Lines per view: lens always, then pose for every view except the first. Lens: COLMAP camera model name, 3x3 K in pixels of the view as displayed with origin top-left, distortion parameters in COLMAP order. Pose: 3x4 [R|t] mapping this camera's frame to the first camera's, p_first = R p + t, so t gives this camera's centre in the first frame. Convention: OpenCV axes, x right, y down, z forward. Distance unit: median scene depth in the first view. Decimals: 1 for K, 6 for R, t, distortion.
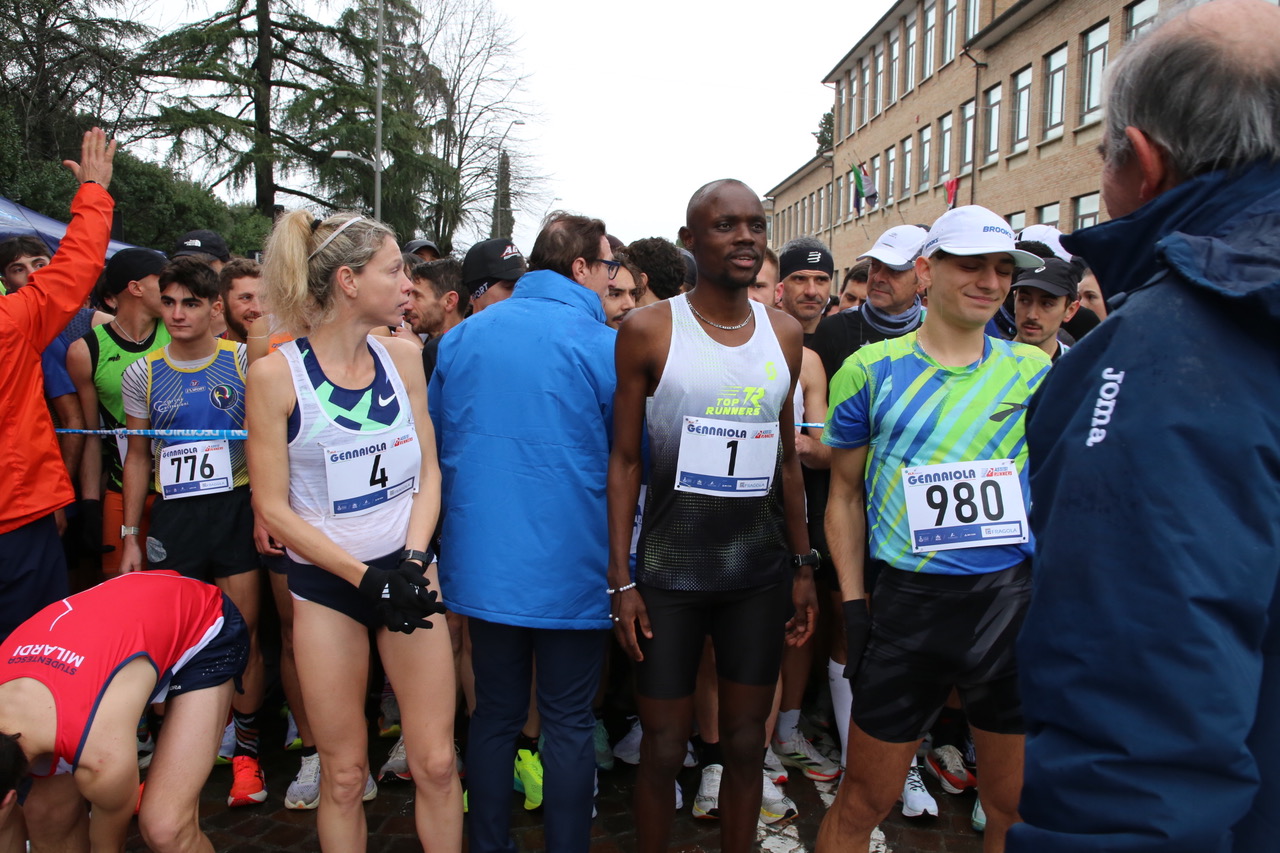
lens RADIAL K [[1072.6, 0, 636.9], [0, 1072.6, 422.0], [0, 0, 1]] dist [0.069342, 0.012466]
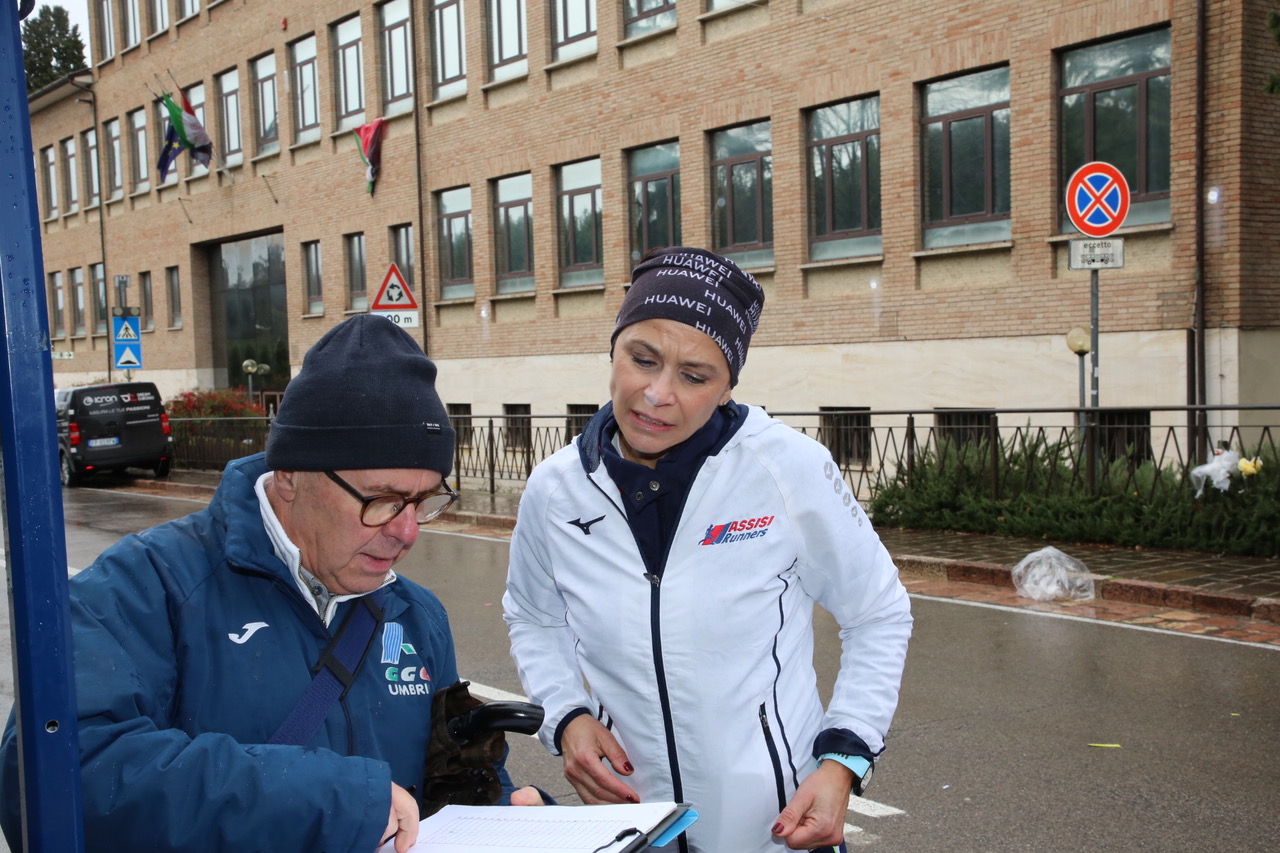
lens RADIAL K [[962.9, 0, 620.6], [0, 962.9, 387.8], [0, 0, 1]] dist [0.057906, 0.002232]
pose [[0.687252, -0.067926, 0.723236, -0.021845], [0.114994, 0.993238, -0.015988, -0.042618], [-0.717259, 0.094155, 0.690416, 0.472692]]
